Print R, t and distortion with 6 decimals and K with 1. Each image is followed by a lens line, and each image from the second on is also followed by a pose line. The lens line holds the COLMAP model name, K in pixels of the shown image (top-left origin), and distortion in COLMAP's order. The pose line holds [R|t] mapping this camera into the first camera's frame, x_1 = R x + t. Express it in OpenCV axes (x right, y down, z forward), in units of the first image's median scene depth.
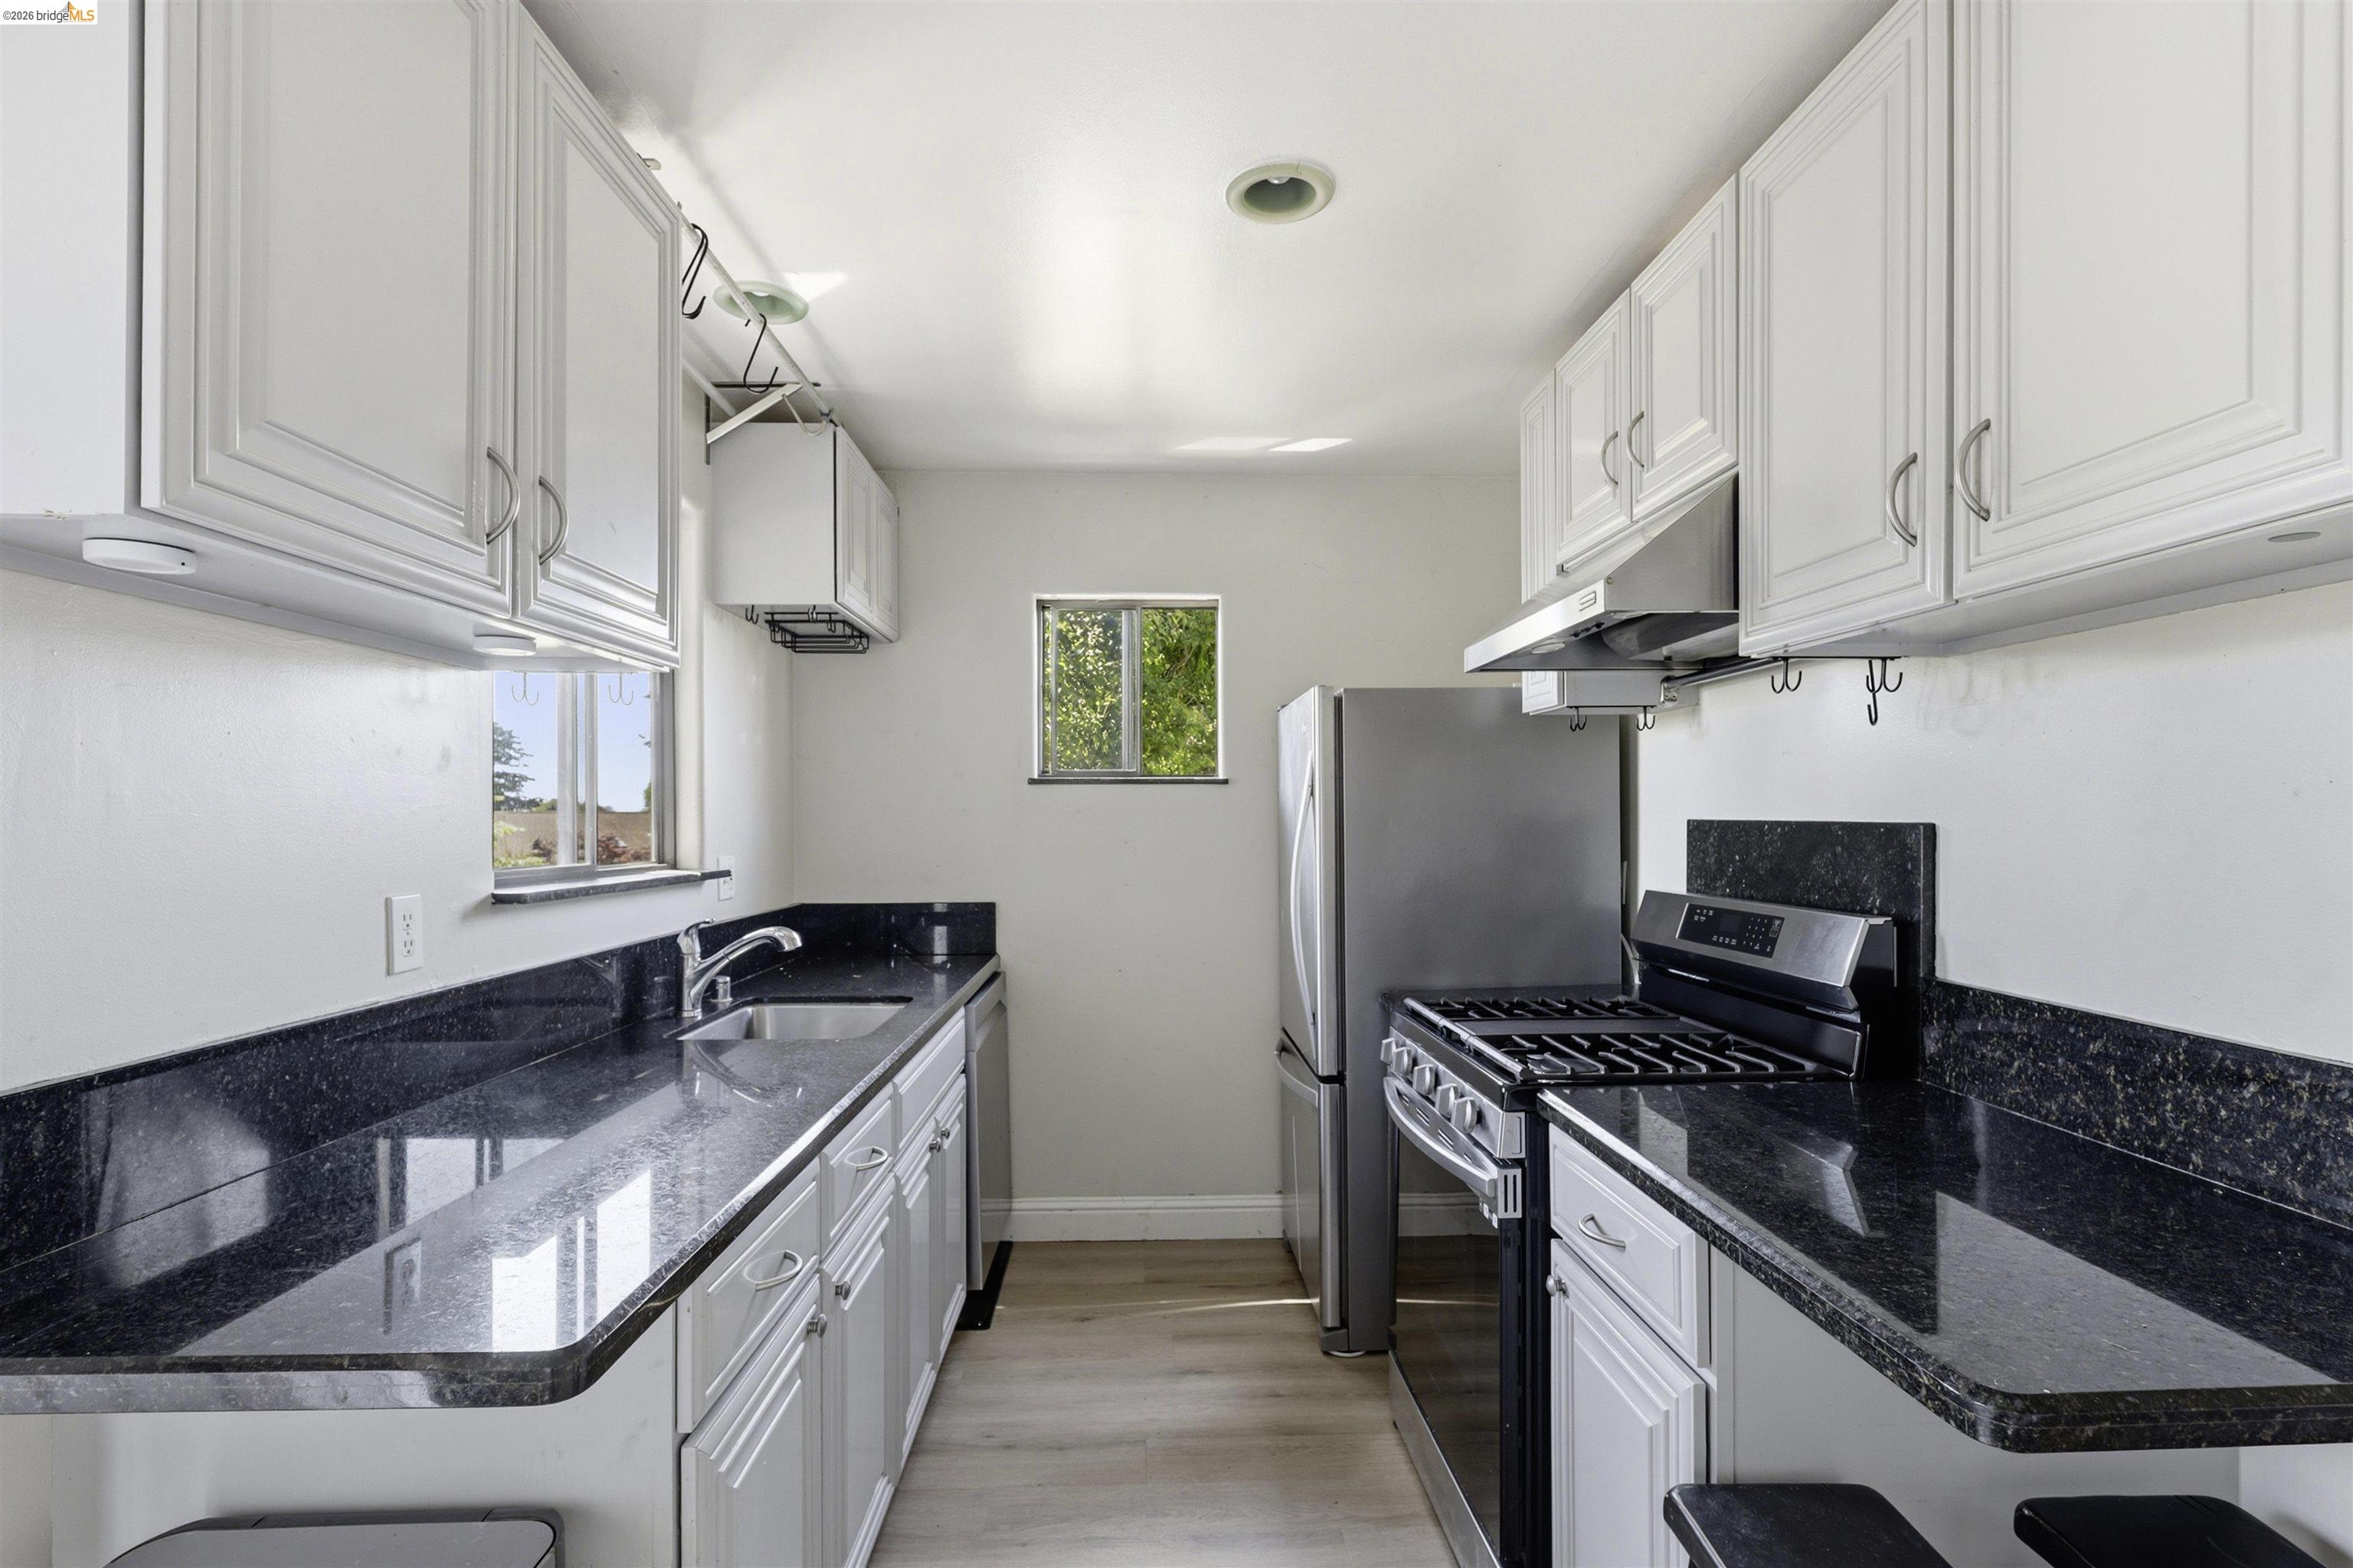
lens RADIAL K [[1114.5, 0, 1188.7], [0, 1114.5, 821.5], [0, 0, 1]] dist [-0.005910, 0.001643]
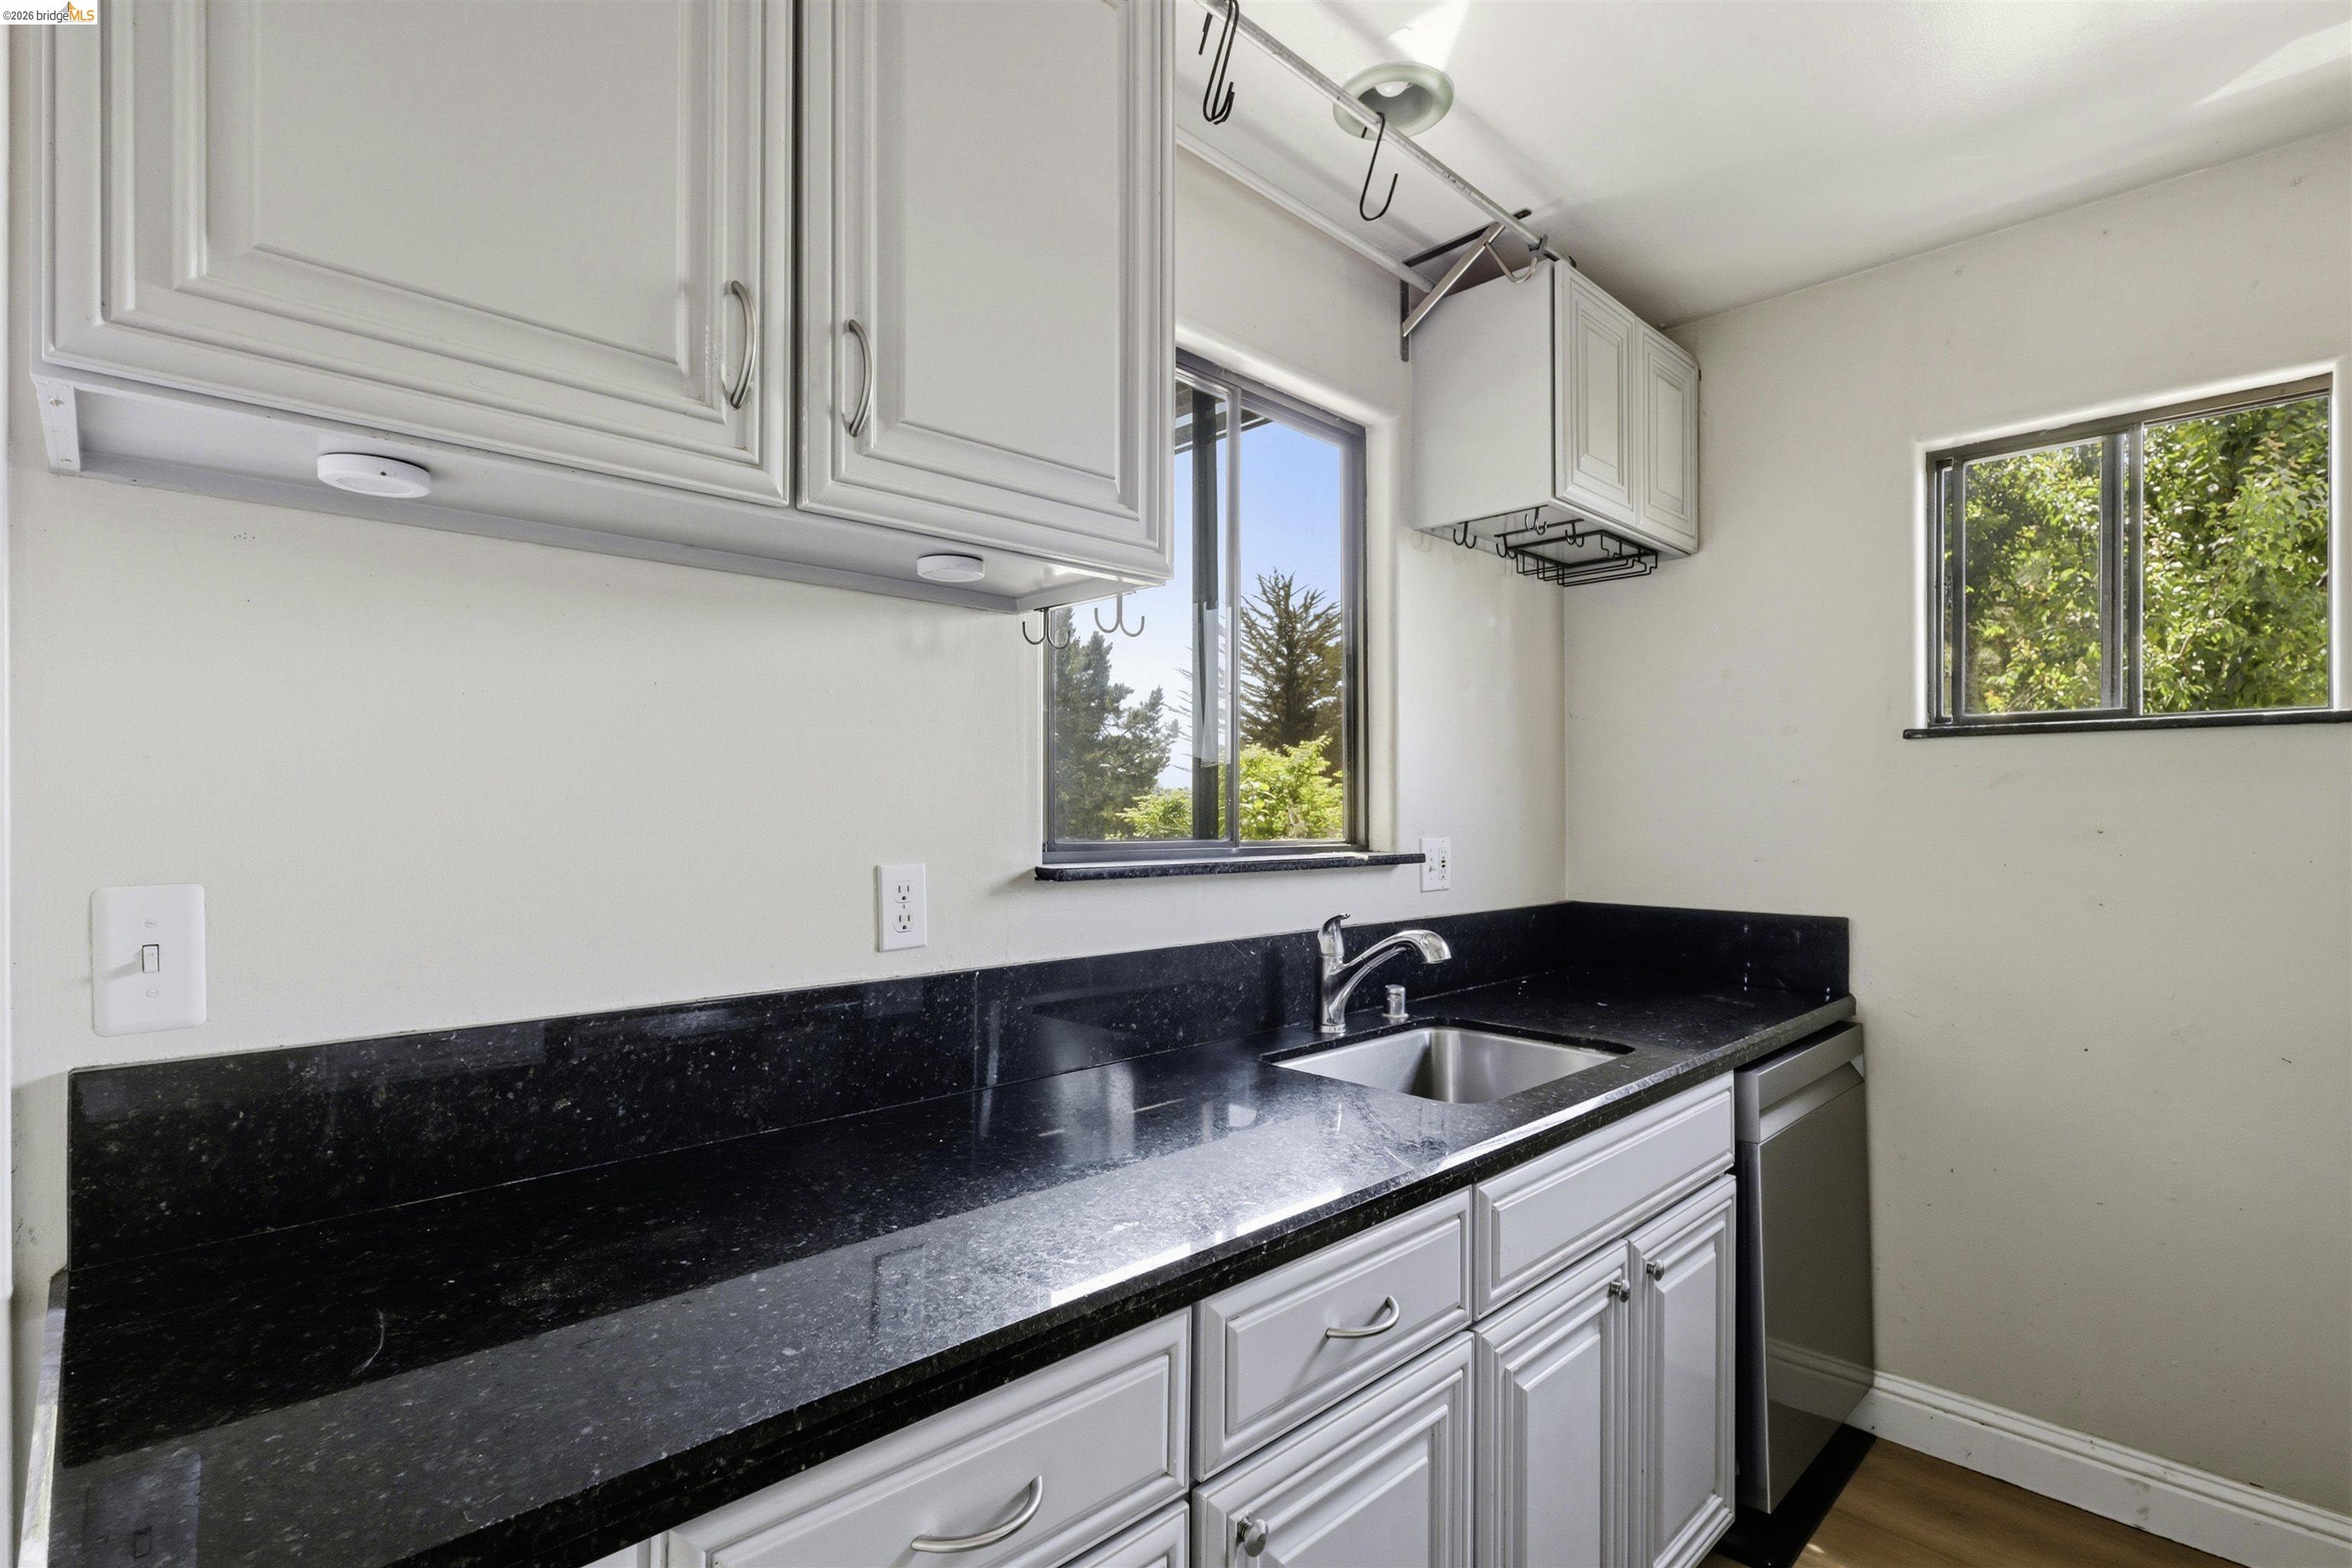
lens RADIAL K [[1114.0, 0, 1144.6], [0, 1114.0, 812.9], [0, 0, 1]] dist [-0.005910, 0.001643]
pose [[0.663167, 0.001309, -0.748470, 0.059497], [-0.001307, 0.999999, 0.000590, 0.013226], [0.748470, 0.000587, 0.663168, 0.311608]]
